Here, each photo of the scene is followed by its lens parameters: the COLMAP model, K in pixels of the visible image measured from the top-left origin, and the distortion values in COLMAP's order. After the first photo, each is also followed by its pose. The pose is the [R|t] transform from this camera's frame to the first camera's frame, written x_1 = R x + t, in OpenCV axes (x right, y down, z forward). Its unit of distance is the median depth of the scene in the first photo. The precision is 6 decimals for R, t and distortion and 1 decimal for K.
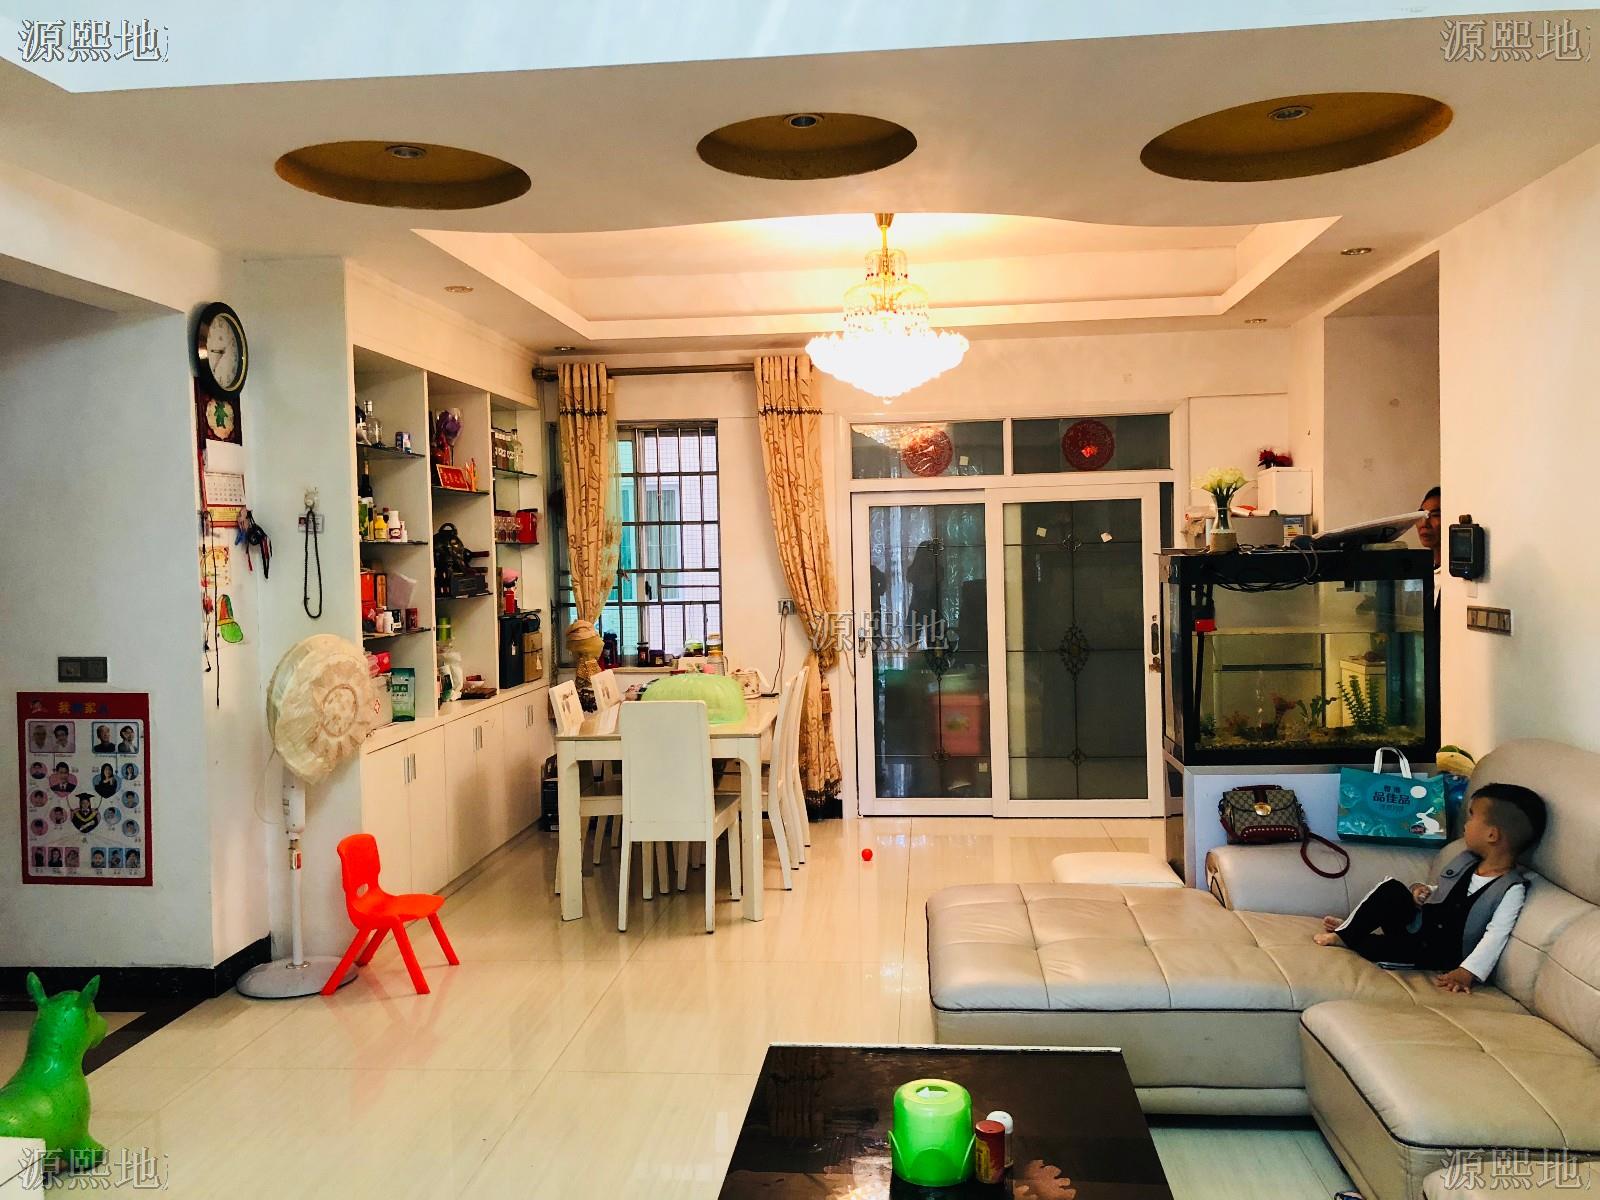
lens RADIAL K [[1326.3, 0, 804.3], [0, 1326.3, 581.8], [0, 0, 1]] dist [0.144754, -0.179593]
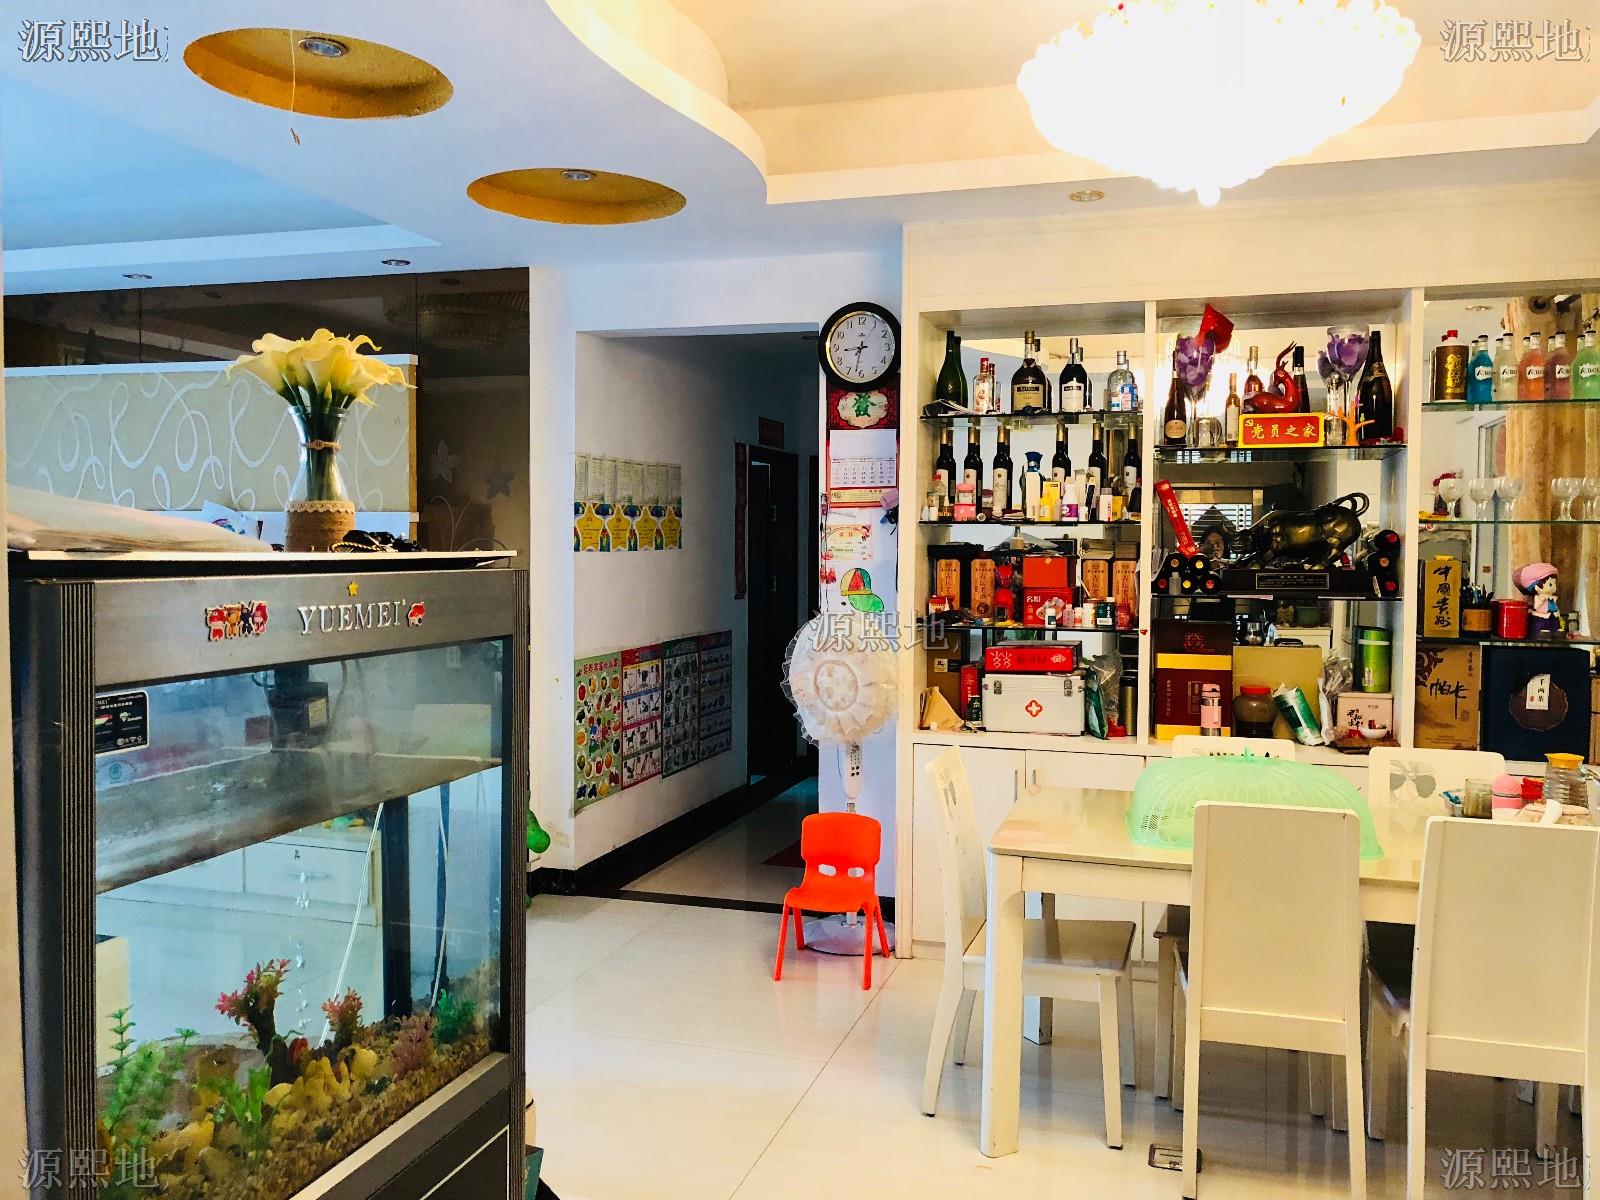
lens RADIAL K [[1326.3, 0, 804.3], [0, 1326.3, 581.8], [0, 0, 1]] dist [0.144754, -0.179593]
pose [[-0.193791, 0.059150, -0.979258, 0.651495], [-0.019958, 0.997736, 0.064216, -0.048386], [0.980840, 0.031989, -0.192172, 1.168823]]
